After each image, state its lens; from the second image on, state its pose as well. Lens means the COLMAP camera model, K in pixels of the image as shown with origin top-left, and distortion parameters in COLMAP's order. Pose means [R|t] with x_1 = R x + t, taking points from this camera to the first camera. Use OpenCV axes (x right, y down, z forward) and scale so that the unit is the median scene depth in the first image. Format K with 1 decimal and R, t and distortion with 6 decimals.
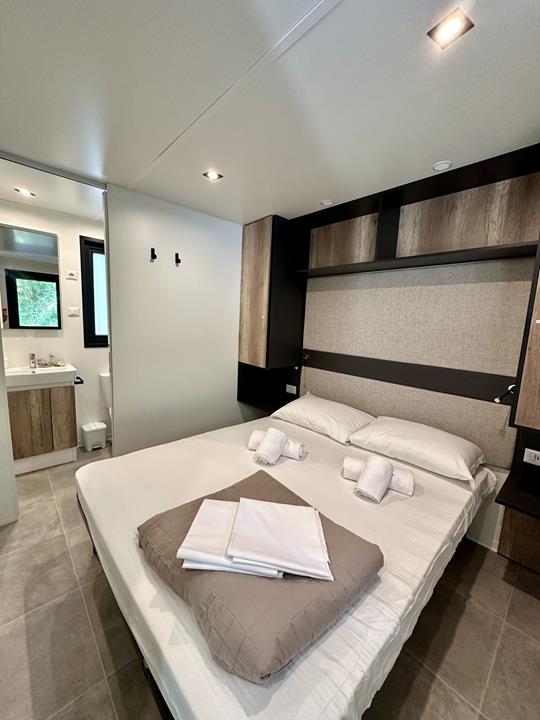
lens RADIAL K [[289.2, 0, 268.8], [0, 289.2, 357.7], [0, 0, 1]] dist [-0.007446, 0.001611]
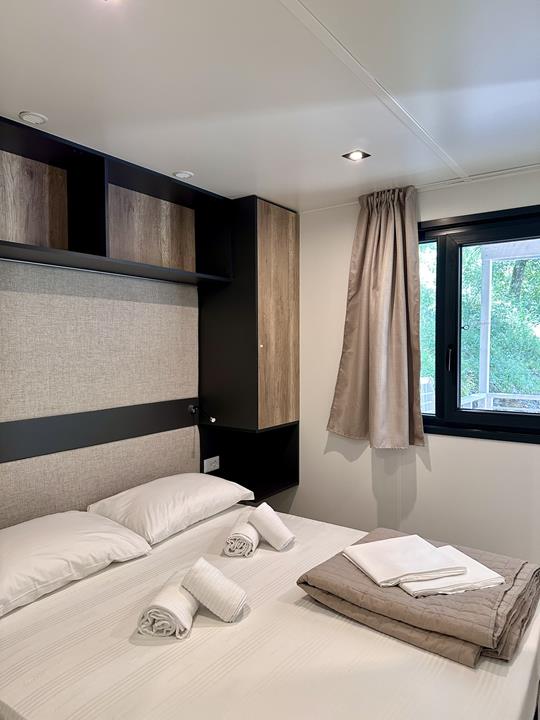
lens RADIAL K [[509.9, 0, 269.5], [0, 509.9, 361.9], [0, 0, 1]] dist [0.051242, -0.047690]
pose [[-0.211962, -0.076077, 0.974312, -0.817913], [0.122312, 0.987061, 0.103682, -0.180389], [-0.969594, 0.141147, -0.199914, 0.899431]]
